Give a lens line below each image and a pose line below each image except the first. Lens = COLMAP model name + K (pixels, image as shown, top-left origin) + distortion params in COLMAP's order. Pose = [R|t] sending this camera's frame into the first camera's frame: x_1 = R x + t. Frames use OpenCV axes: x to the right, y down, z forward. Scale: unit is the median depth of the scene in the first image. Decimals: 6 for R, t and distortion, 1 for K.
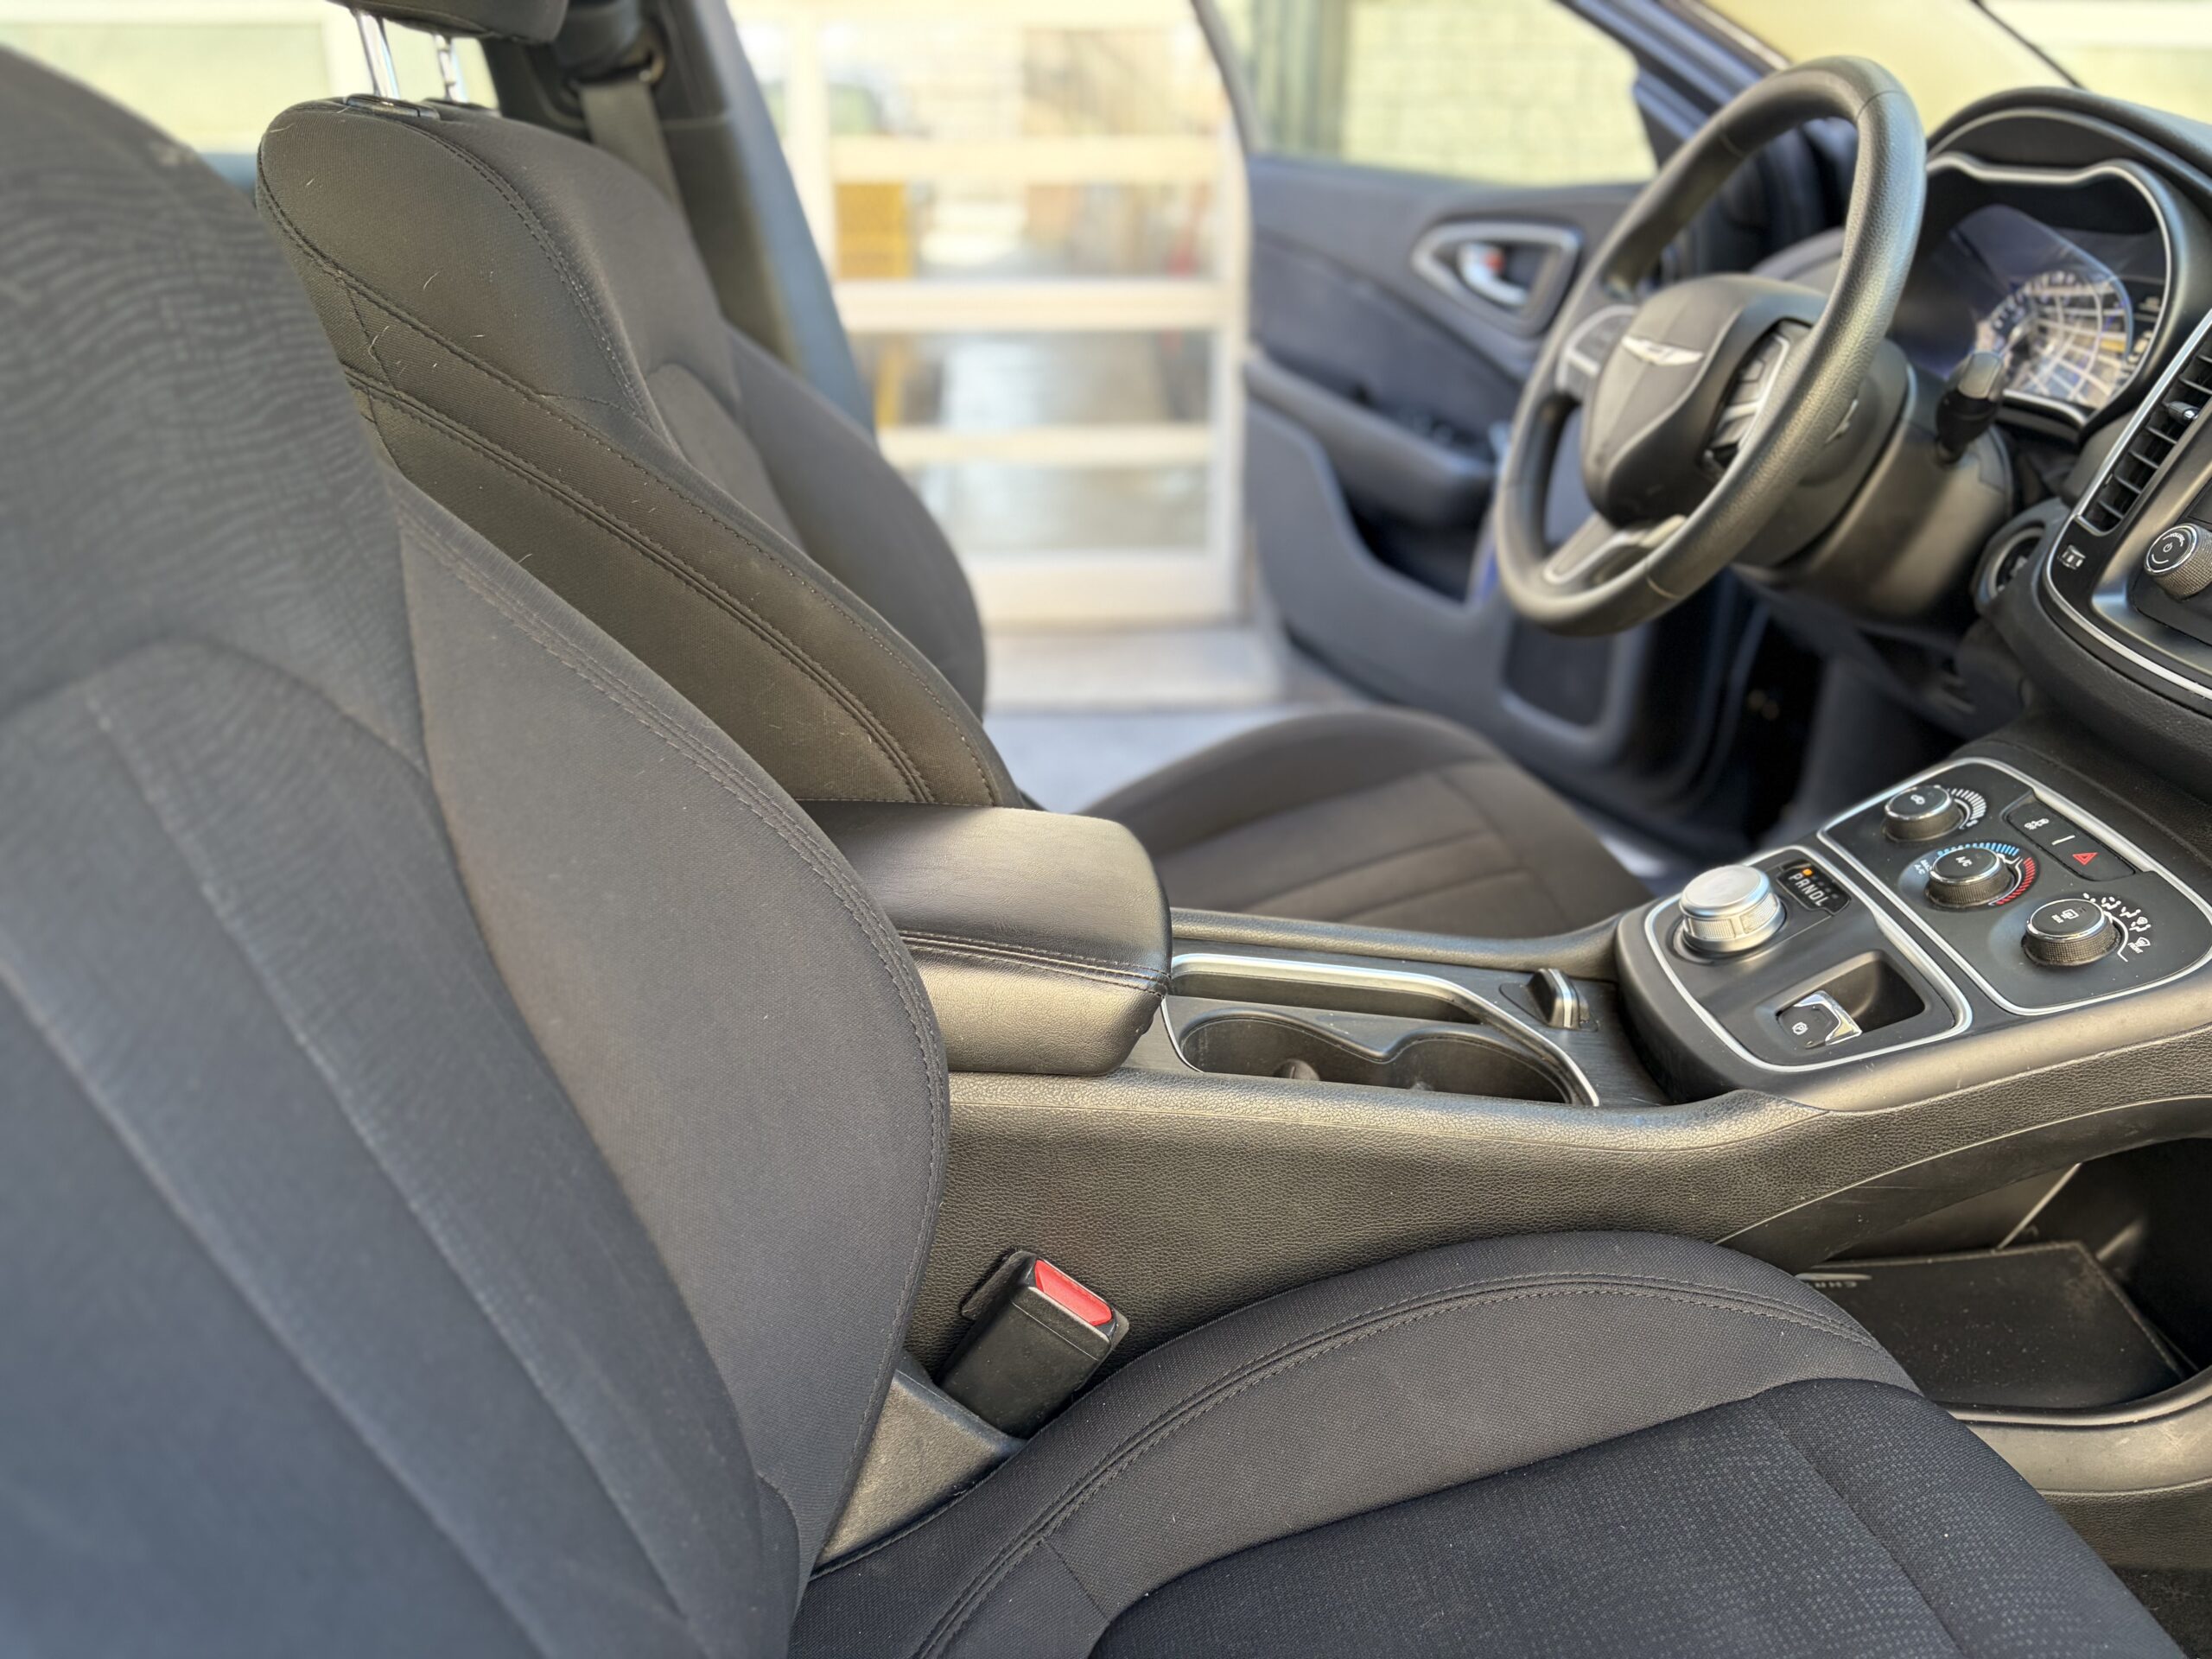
lens RADIAL K [[1635.9, 0, 1106.0], [0, 1635.9, 829.5], [0, 0, 1]] dist [0.001350, -0.005383]
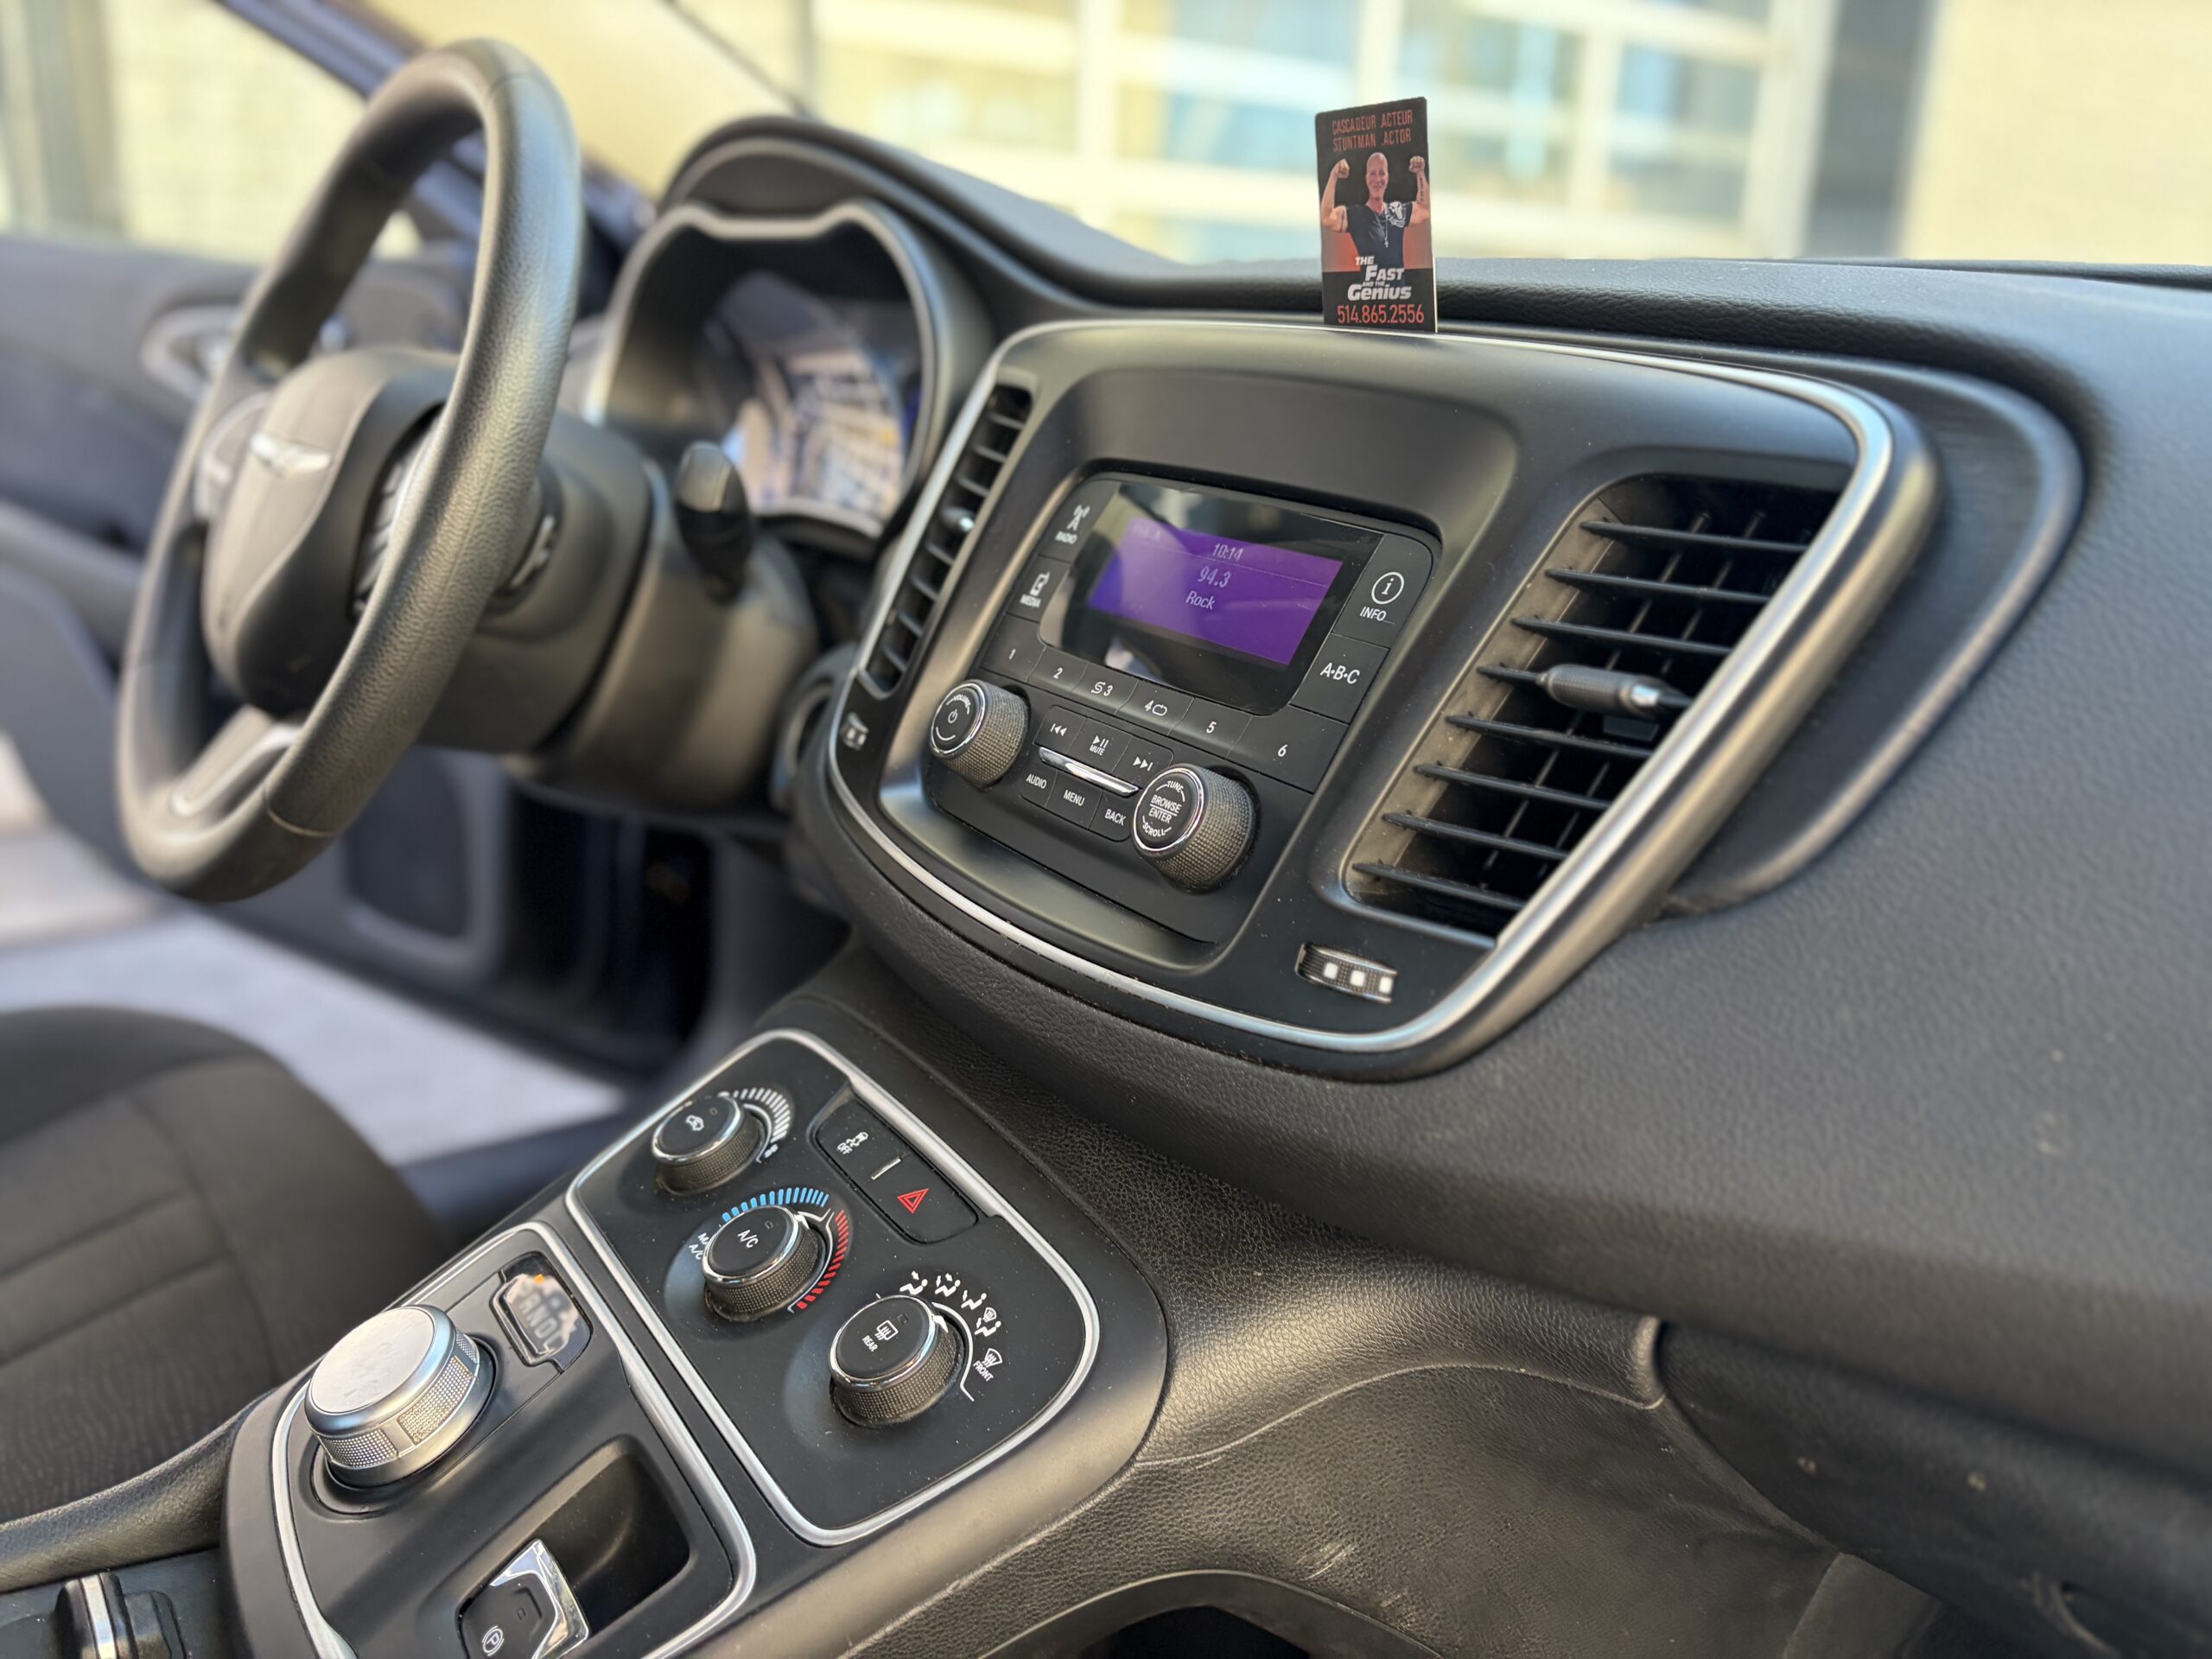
lens RADIAL K [[1635.9, 0, 1106.0], [0, 1635.9, 829.5], [0, 0, 1]] dist [0.001350, -0.005383]
pose [[0.838371, -0.125260, 0.530514, 0.302512], [0.165038, 0.985889, -0.028031, -0.086998], [-0.519516, 0.111056, 0.847213, 0.354114]]
